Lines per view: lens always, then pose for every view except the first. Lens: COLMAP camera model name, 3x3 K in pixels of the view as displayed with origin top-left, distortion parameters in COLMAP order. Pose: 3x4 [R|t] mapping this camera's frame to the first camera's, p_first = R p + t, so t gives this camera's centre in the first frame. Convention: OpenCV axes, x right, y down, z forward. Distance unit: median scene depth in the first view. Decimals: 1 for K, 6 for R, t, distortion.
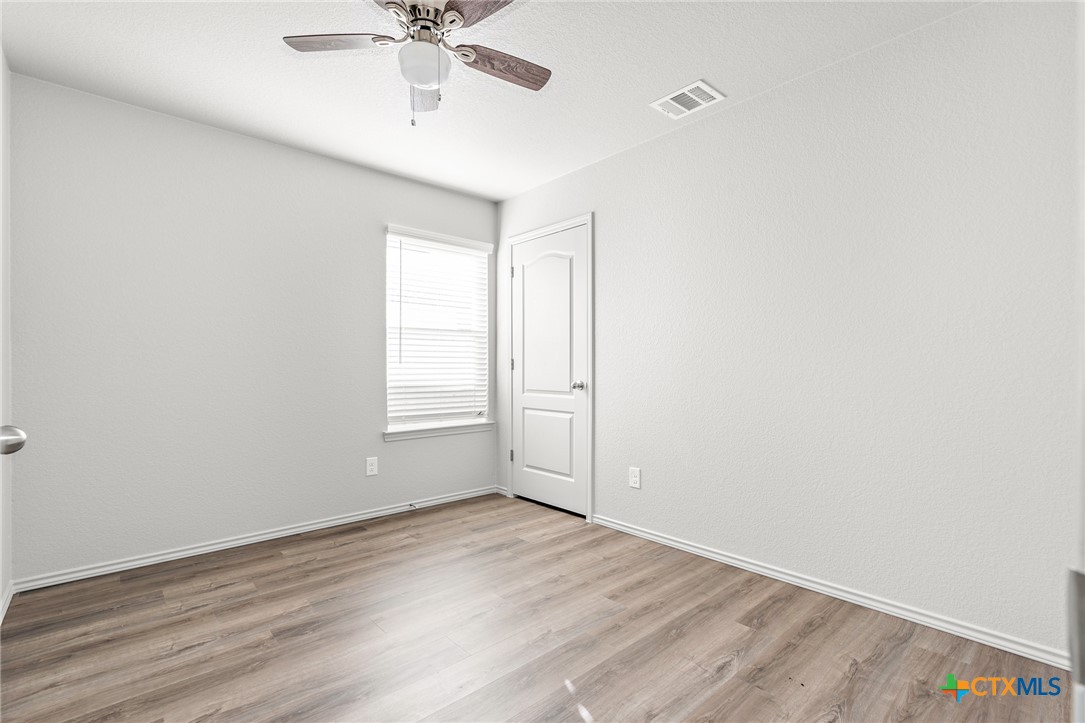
lens RADIAL K [[495.3, 0, 536.2], [0, 495.3, 358.3], [0, 0, 1]] dist [-0.005439, 0.000326]
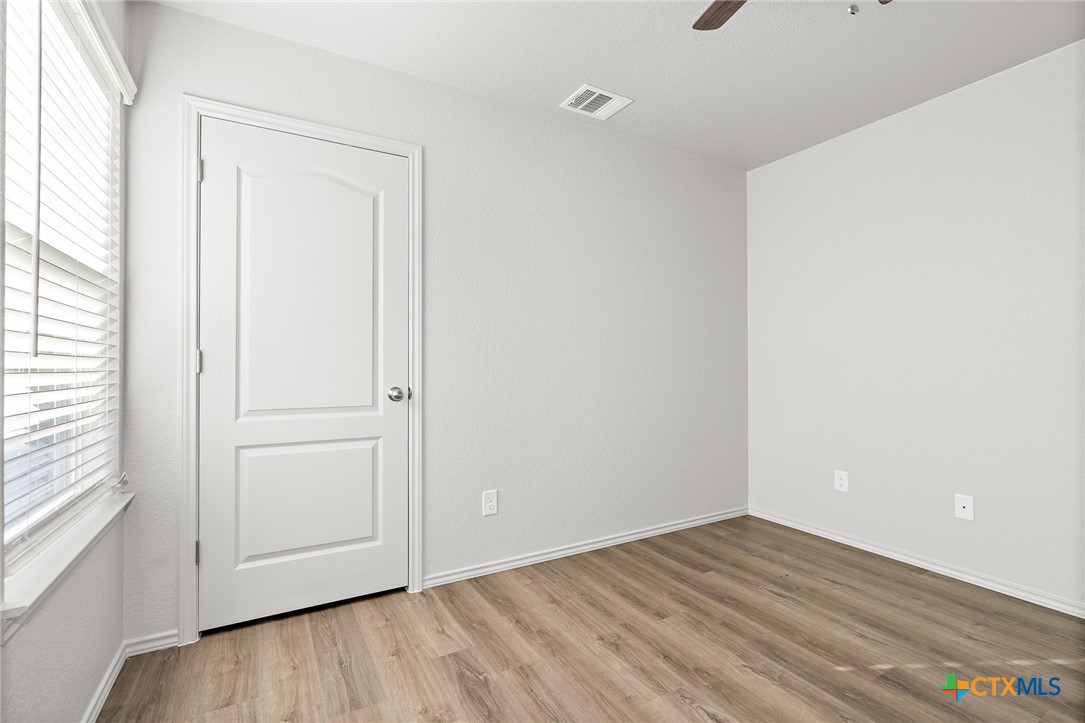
lens RADIAL K [[495.3, 0, 536.2], [0, 495.3, 358.3], [0, 0, 1]] dist [-0.005439, 0.000326]
pose [[0.205227, 0.019159, 0.978527, -0.625695], [-0.013210, 0.999772, -0.016805, 0.017779], [-0.978625, -0.009478, 0.205433, 0.812782]]
